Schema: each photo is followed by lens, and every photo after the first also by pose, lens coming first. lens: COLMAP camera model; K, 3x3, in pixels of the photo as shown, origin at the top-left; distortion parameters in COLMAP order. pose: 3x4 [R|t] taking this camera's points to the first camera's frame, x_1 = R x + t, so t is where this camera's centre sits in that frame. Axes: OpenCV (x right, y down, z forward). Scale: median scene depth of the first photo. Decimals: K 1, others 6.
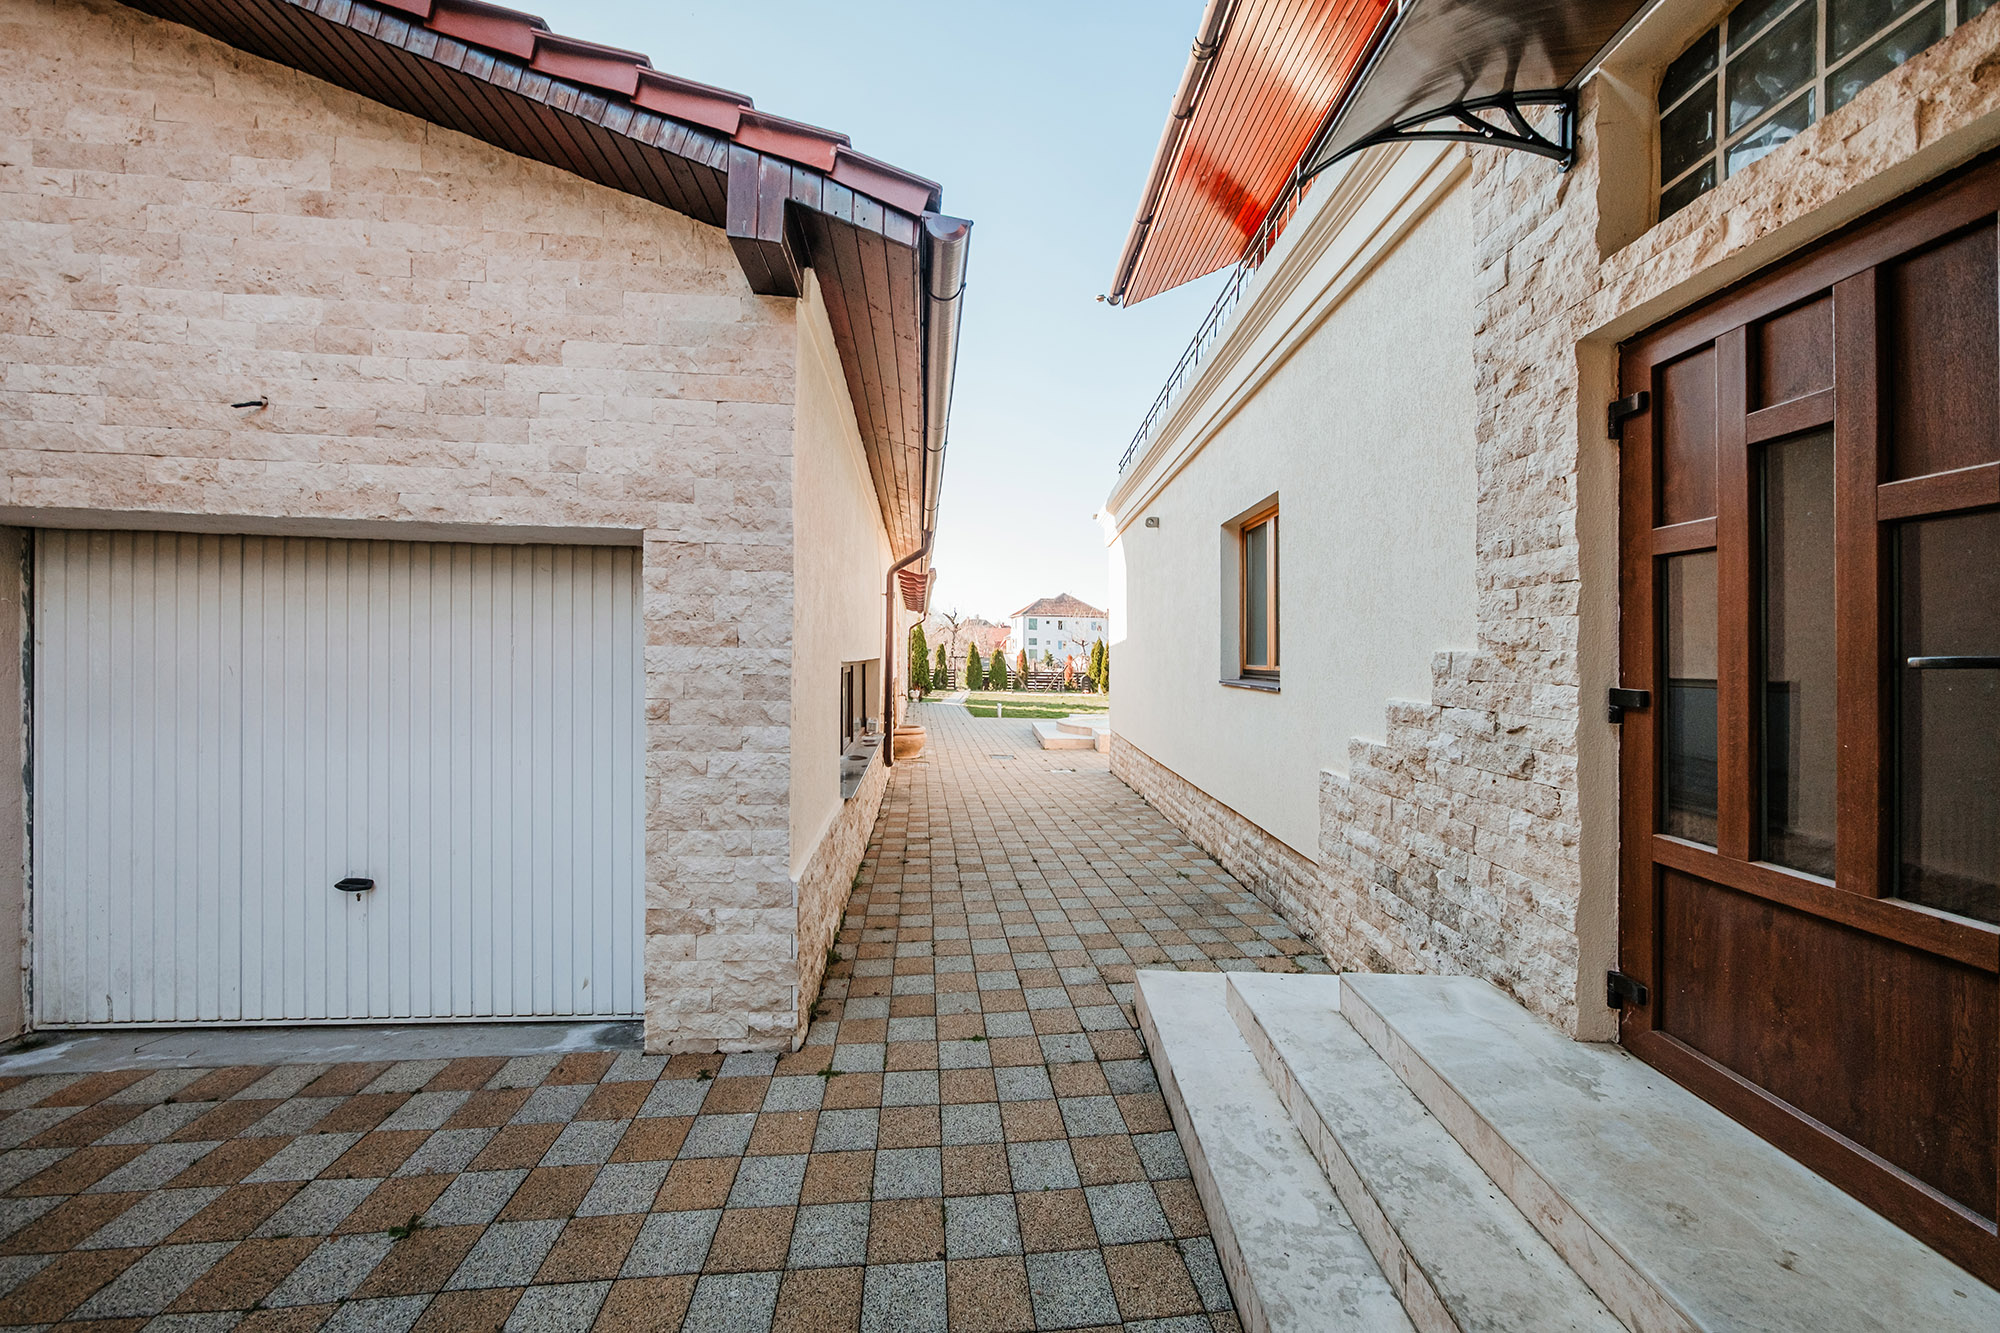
lens RADIAL K [[687.8, 0, 992.6], [0, 687.8, 657.7], [0, 0, 1]] dist [-0.000912, 0.000347]
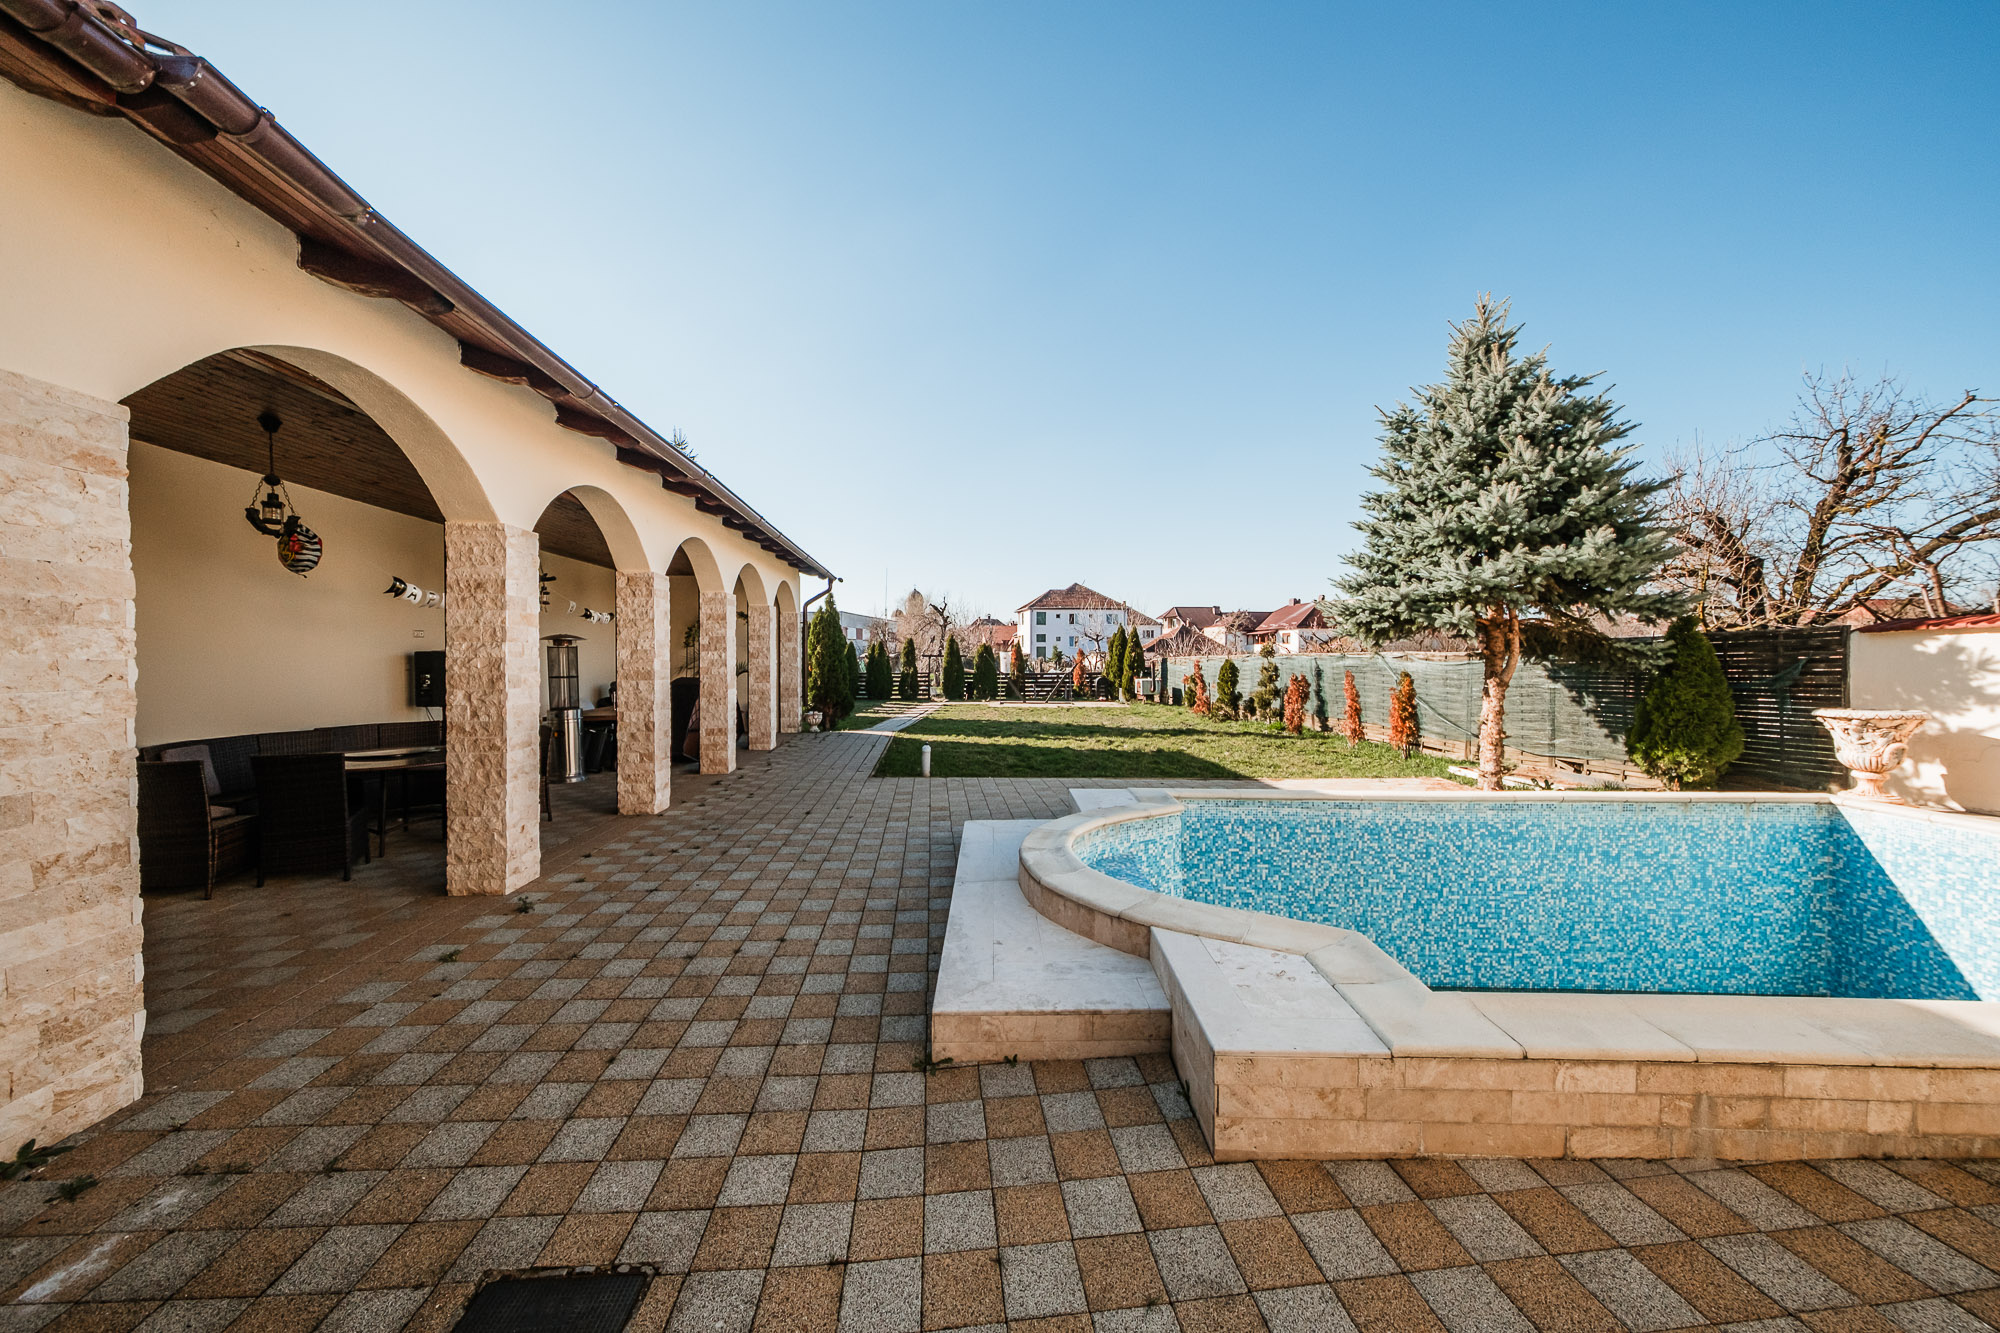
lens RADIAL K [[687.8, 0, 997.7], [0, 687.8, 663.0], [0, 0, 1]] dist [-0.000912, 0.000347]
pose [[0.999766, -0.016425, -0.014105, 0.032148], [0.016536, 0.999833, 0.007800, 0.002294], [0.013974, -0.008032, 0.999870, 0.242963]]
